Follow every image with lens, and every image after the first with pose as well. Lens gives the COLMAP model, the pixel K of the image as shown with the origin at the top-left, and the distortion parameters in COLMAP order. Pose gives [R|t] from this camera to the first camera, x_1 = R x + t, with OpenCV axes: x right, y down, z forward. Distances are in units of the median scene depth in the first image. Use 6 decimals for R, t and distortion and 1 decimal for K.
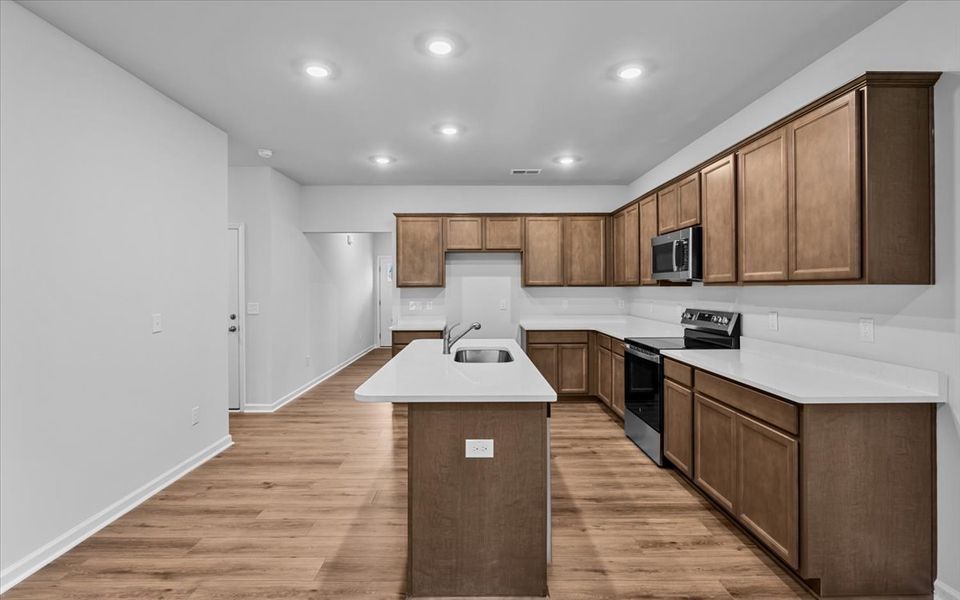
lens RADIAL K [[428.1, 0, 477.6], [0, 428.1, 288.3], [0, 0, 1]] dist [-0.001715, -0.000172]
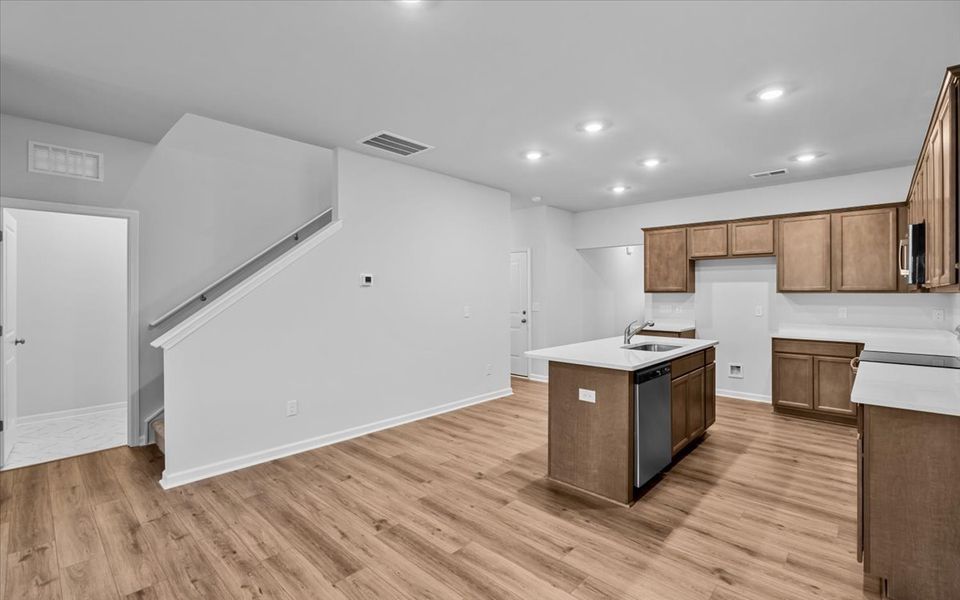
lens RADIAL K [[428.1, 0, 477.6], [0, 428.1, 288.3], [0, 0, 1]] dist [-0.001715, -0.000172]
pose [[0.726126, -0.002731, -0.687556, 0.403726], [-0.005232, 0.999941, -0.009498, -0.000700], [0.687542, 0.010494, 0.726069, -0.212672]]
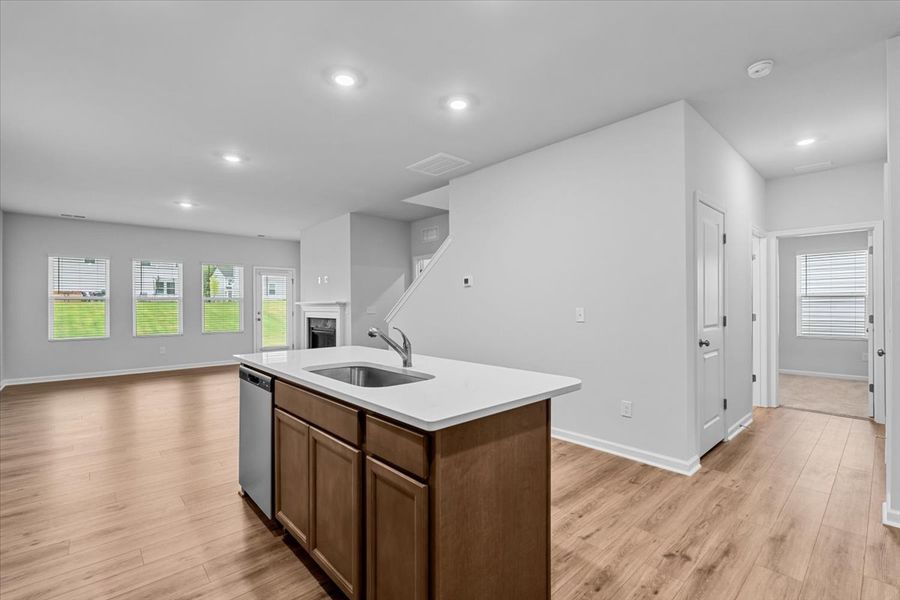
lens RADIAL K [[403.0, 0, 450.0], [0, 403.0, 300.0], [0, 0, 1]] dist [-0.001999, -0.000257]
pose [[-0.746080, -0.000956, -0.665855, 0.281915], [0.003715, 0.999977, -0.005599, 0.032416], [0.665846, -0.006651, -0.746060, 1.293029]]
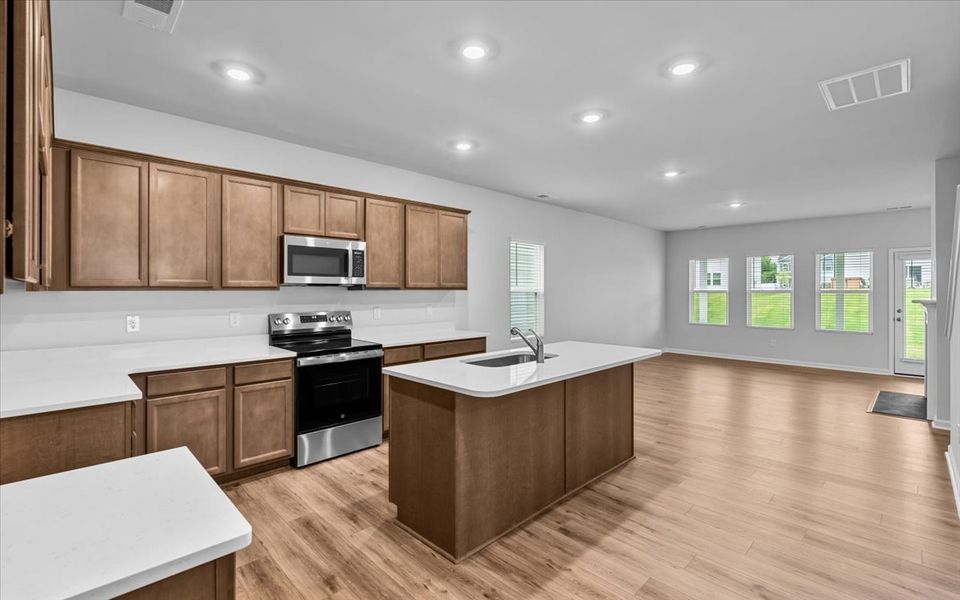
lens RADIAL K [[428.1, 0, 477.6], [0, 428.1, 288.3], [0, 0, 1]] dist [-0.001715, -0.000172]
pose [[-0.692466, 0.003968, 0.721440, -0.533873], [0.001669, 0.999991, -0.003899, -0.005079], [-0.721449, -0.001496, -0.692466, 1.425296]]
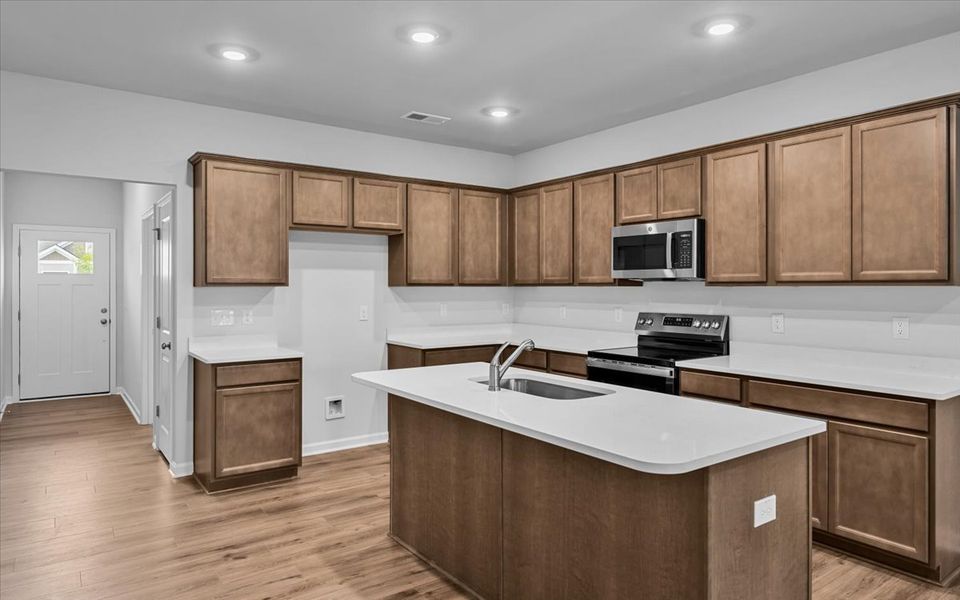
lens RADIAL K [[593.7, 0, 481.6], [0, 593.7, 286.9], [0, 0, 1]] dist [0.000621, -0.000119]
pose [[0.815678, 0.003524, 0.578496, -0.491883], [-0.002509, 0.999994, -0.002555, 0.000506], [-0.578501, 0.000633, 0.815681, 0.234298]]
